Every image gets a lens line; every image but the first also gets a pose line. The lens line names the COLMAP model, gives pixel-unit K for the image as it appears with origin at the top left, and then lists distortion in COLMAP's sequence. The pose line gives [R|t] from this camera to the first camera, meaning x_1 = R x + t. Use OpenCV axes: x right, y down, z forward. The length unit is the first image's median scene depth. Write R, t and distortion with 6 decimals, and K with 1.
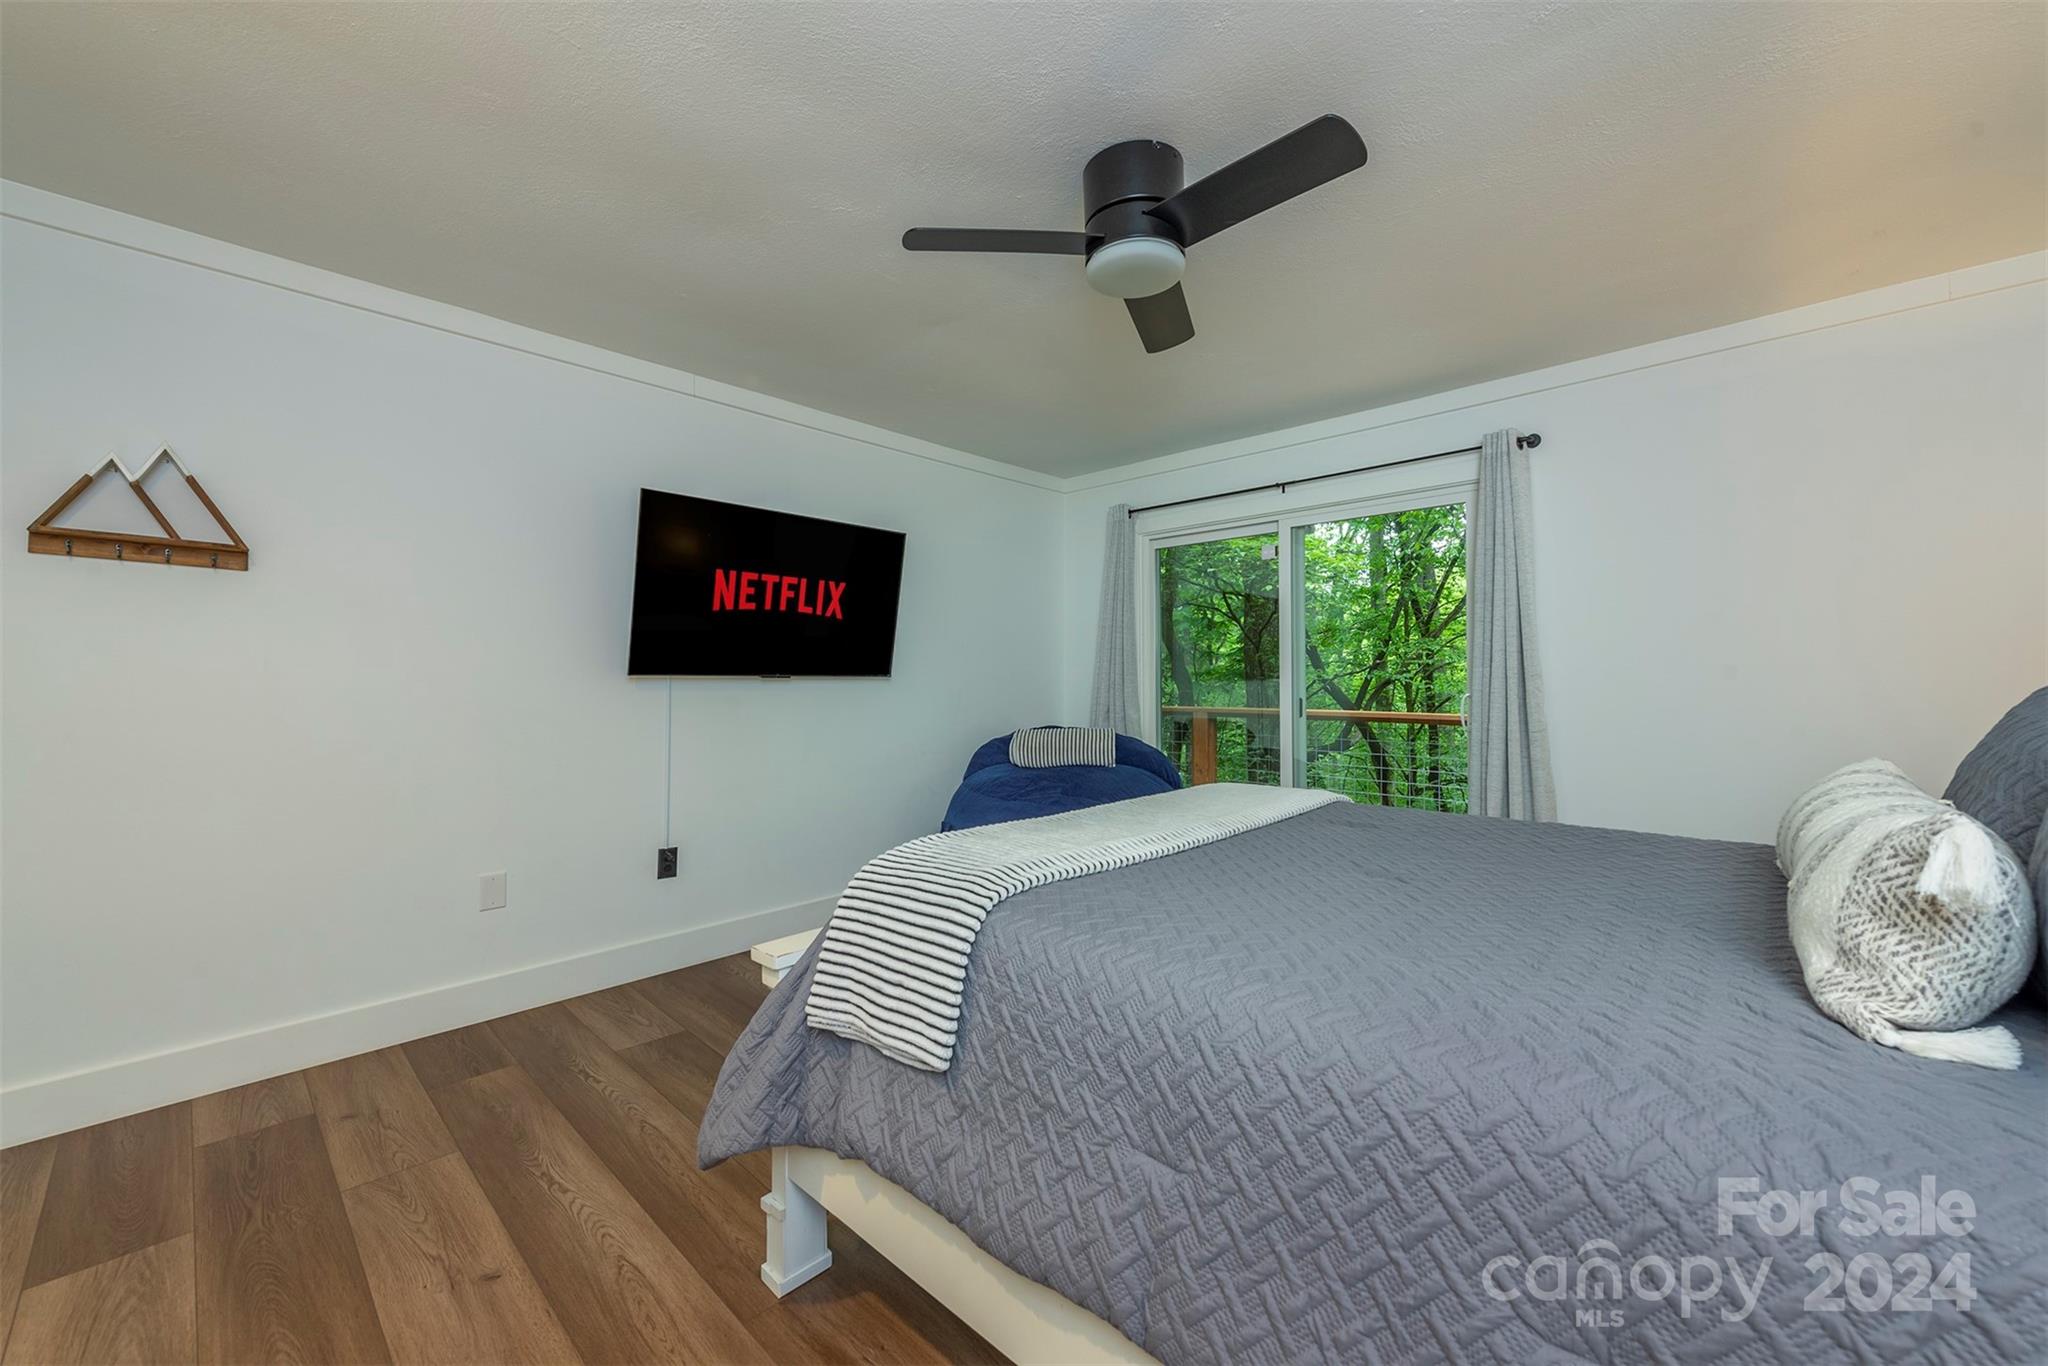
lens RADIAL K [[802.5, 0, 1027.5], [0, 802.5, 676.9], [0, 0, 1]] dist [0.002223, 0.000083]
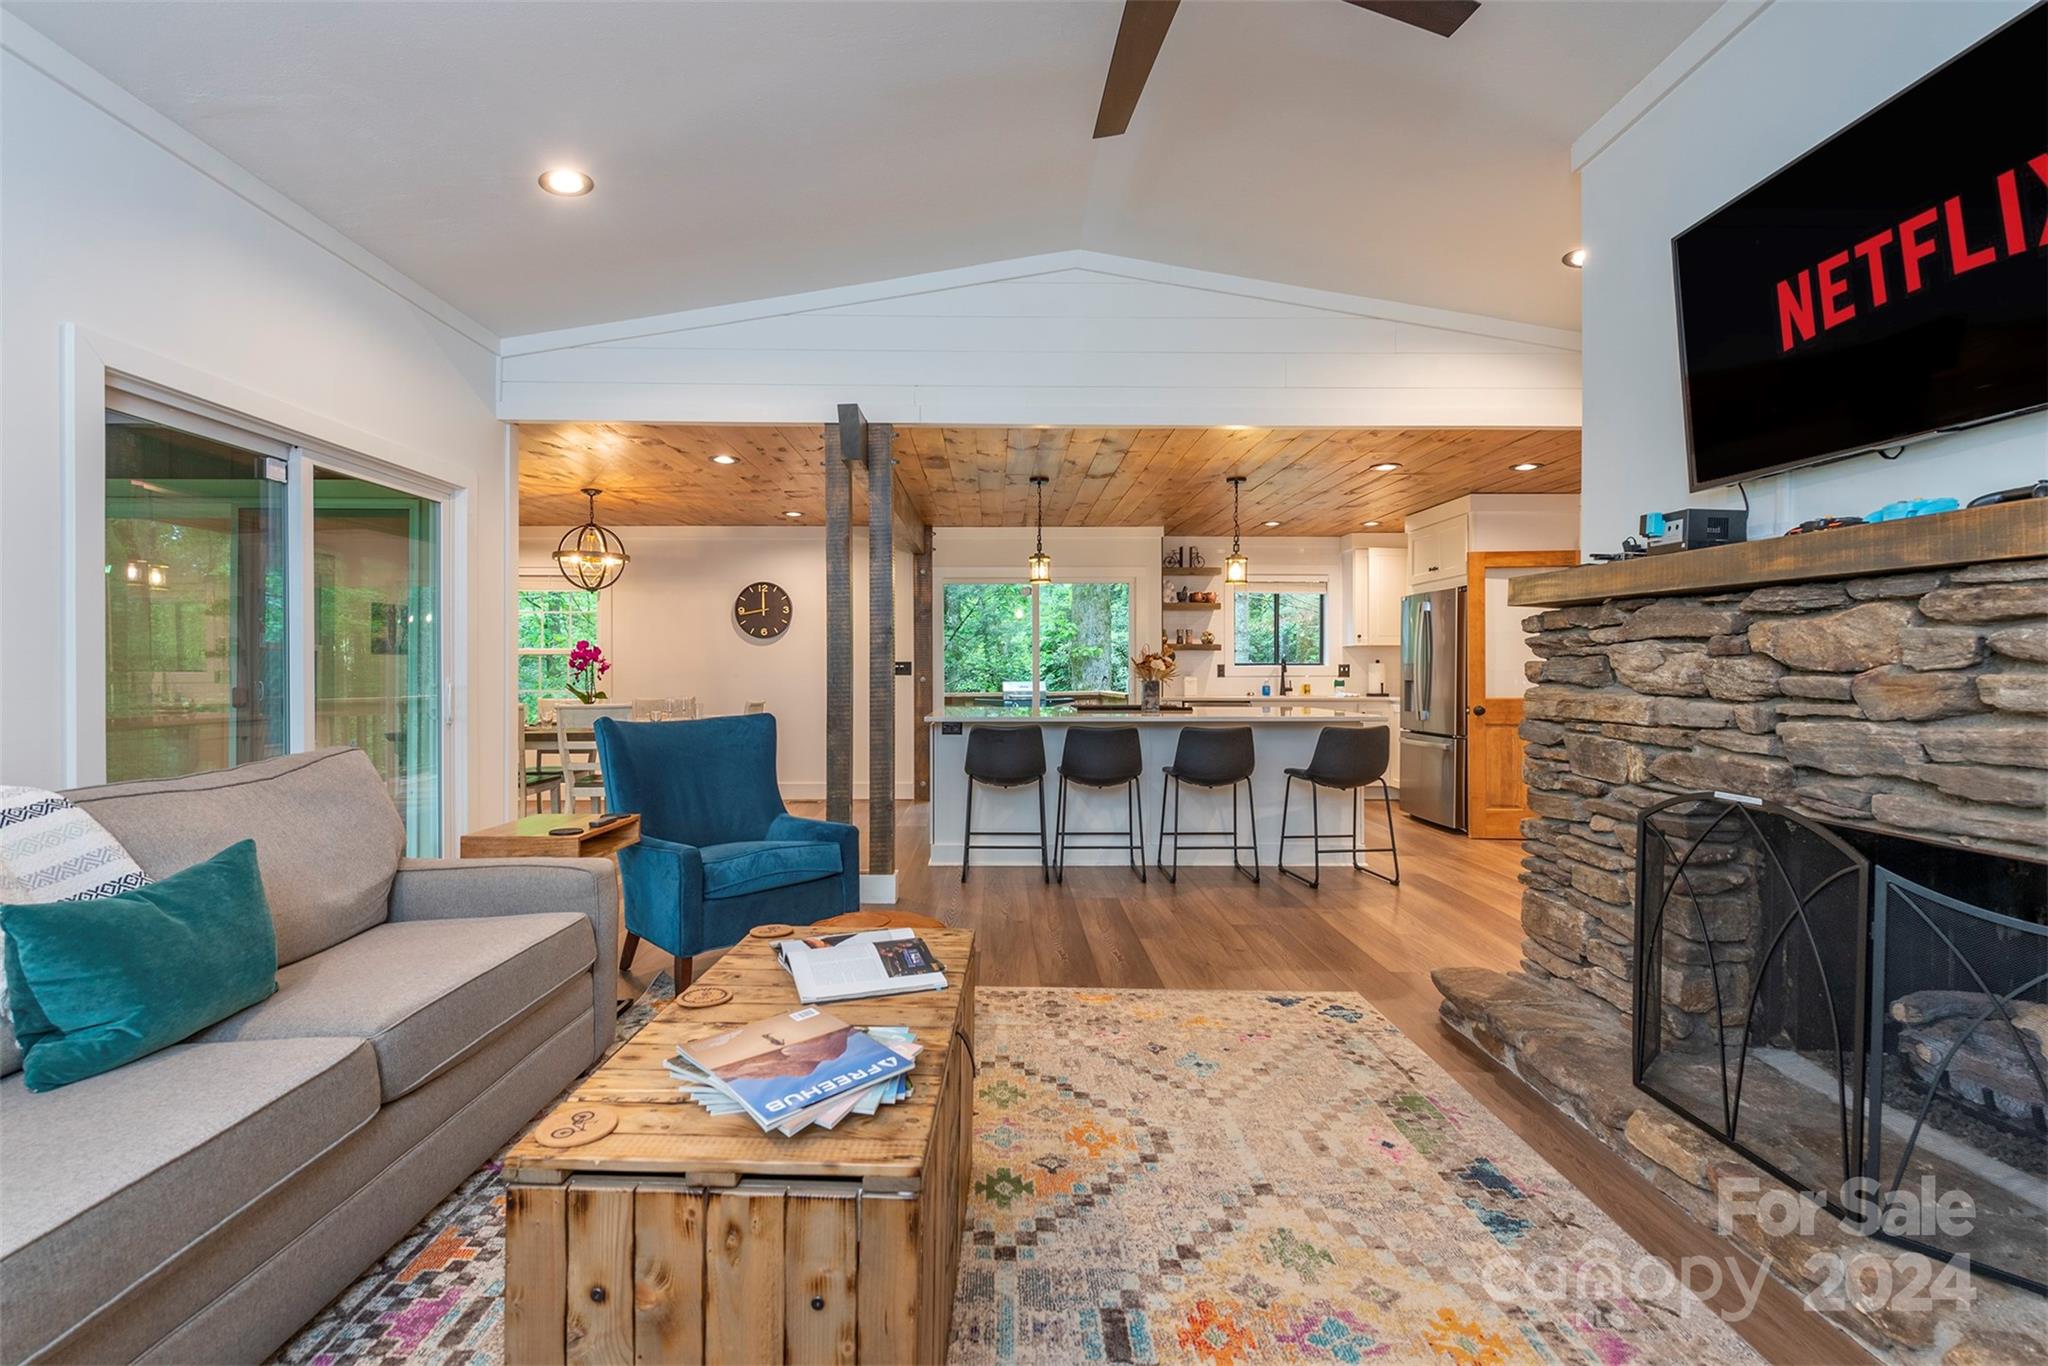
lens RADIAL K [[924.8, 0, 1010.8], [0, 924.8, 677.8], [0, 0, 1]] dist [0.014300, 0.000438]
pose [[-0.716390, 0.003200, -0.697693, 0.483953], [0.003184, 0.999994, 0.001317, 0.148655], [0.697693, -0.001278, -0.716396, 1.025902]]
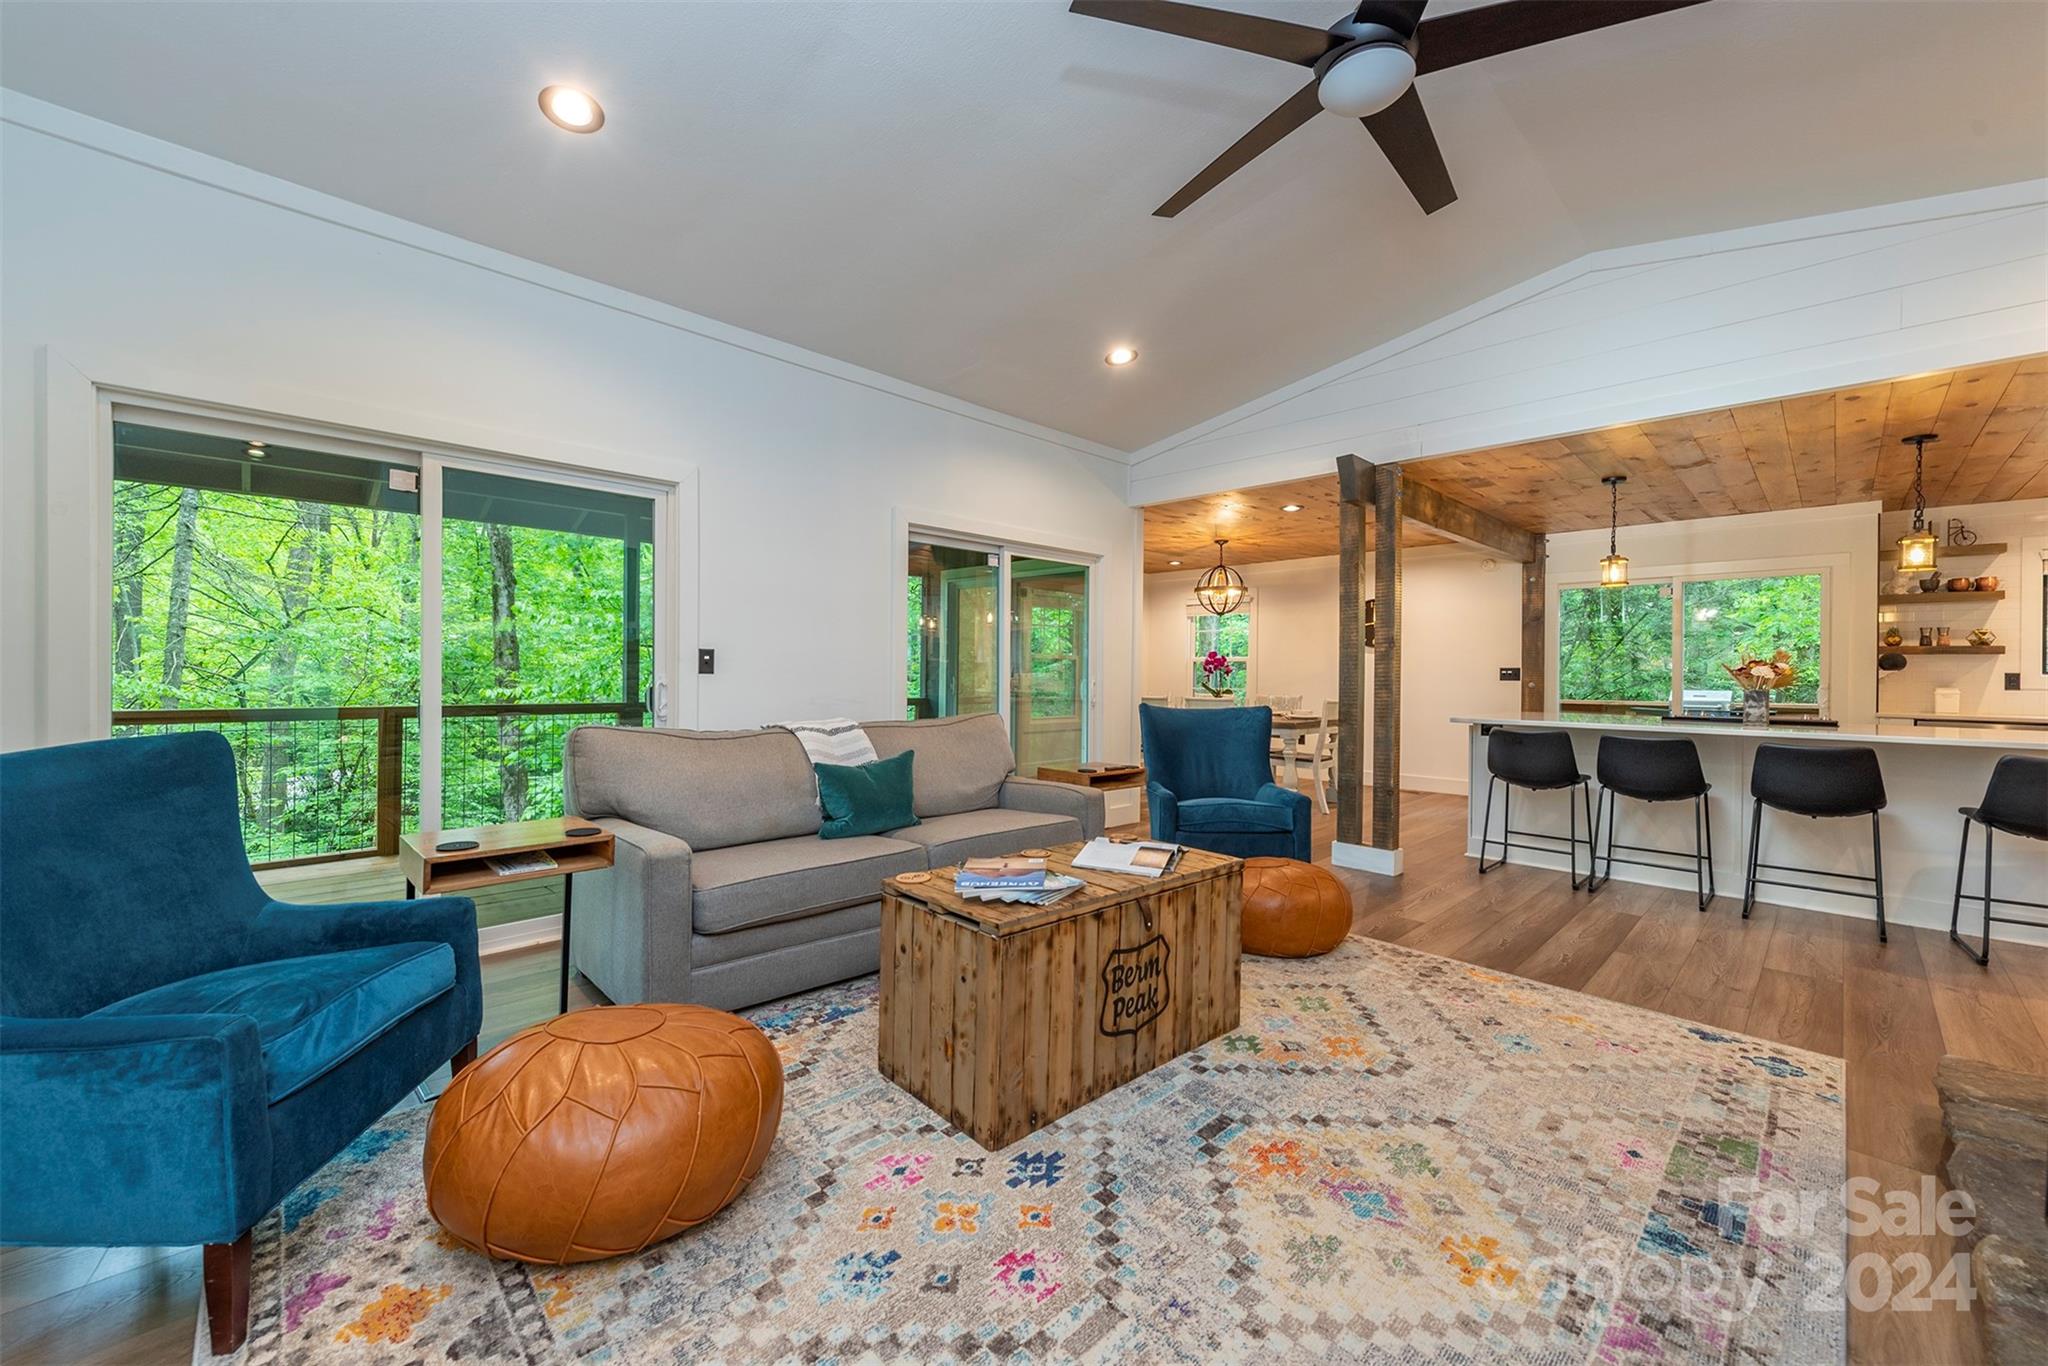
lens RADIAL K [[802.5, 0, 1027.5], [0, 802.5, 676.9], [0, 0, 1]] dist [0.002223, 0.000083]
pose [[-0.999590, -0.012497, 0.025746, 0.250320], [-0.012521, 0.999921, -0.000759, 0.151764], [-0.025734, -0.001081, -0.999668, 1.315152]]
